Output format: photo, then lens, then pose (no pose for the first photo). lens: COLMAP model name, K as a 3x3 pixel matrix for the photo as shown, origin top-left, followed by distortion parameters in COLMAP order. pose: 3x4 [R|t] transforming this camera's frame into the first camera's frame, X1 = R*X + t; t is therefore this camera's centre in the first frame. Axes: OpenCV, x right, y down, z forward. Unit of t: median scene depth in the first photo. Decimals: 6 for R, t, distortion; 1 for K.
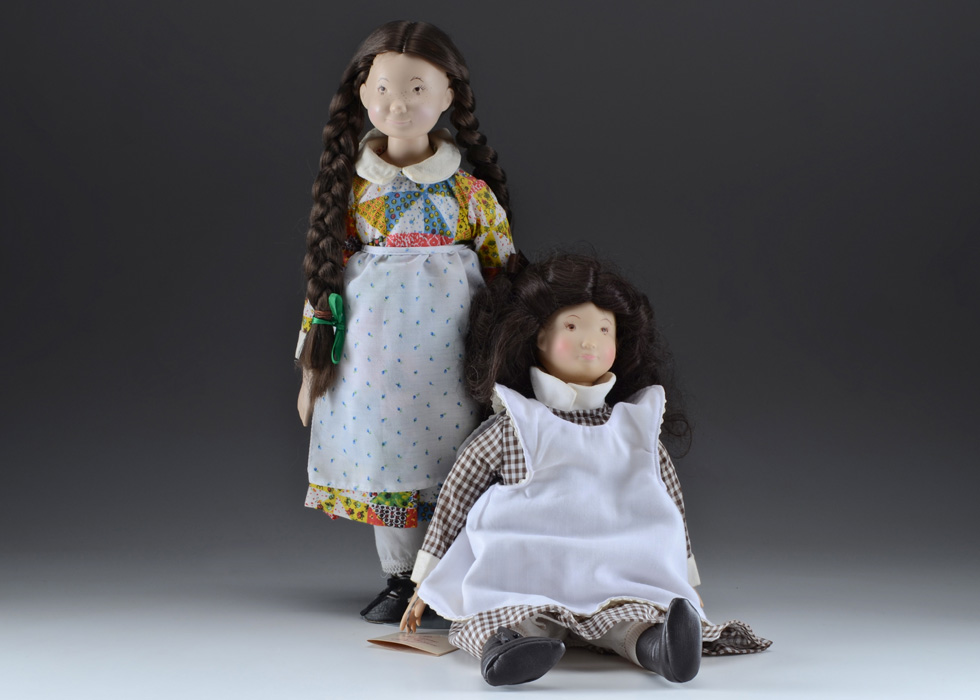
lens RADIAL K [[2437.7, 0, 489.8], [0, 2437.7, 349.3], [0, 0, 1]] dist [-0.031684, 0.000000]
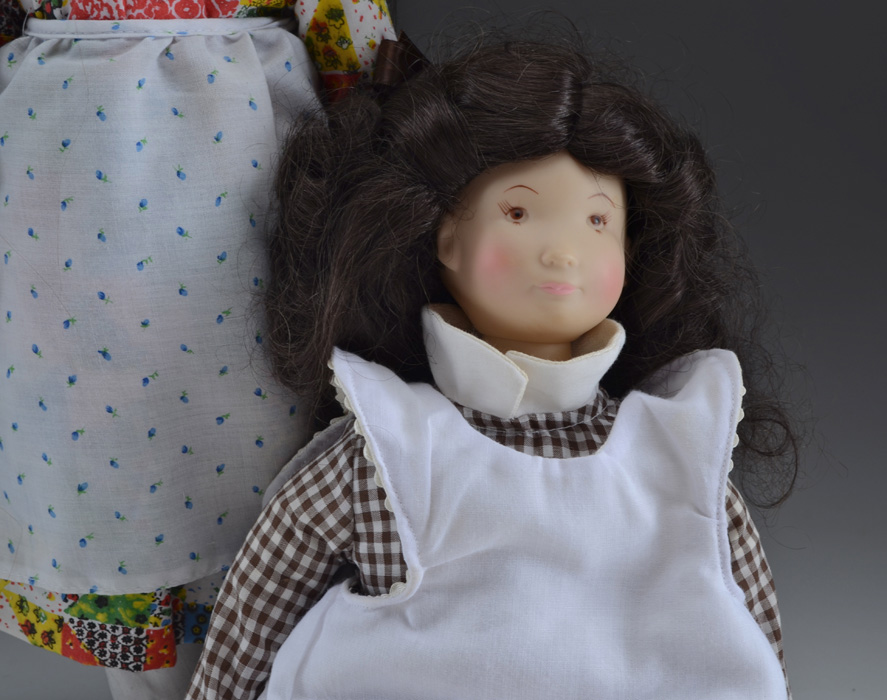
lens RADIAL K [[2040.5, 0, 502.3], [0, 2040.5, 375.1], [0, 0, 1]] dist [-0.029476, 0.000000]
pose [[0.999947, -0.001358, -0.010244, 0.034140], [0.002226, 0.996356, 0.085265, -0.011280], [0.010091, -0.085283, 0.996306, 0.649374]]
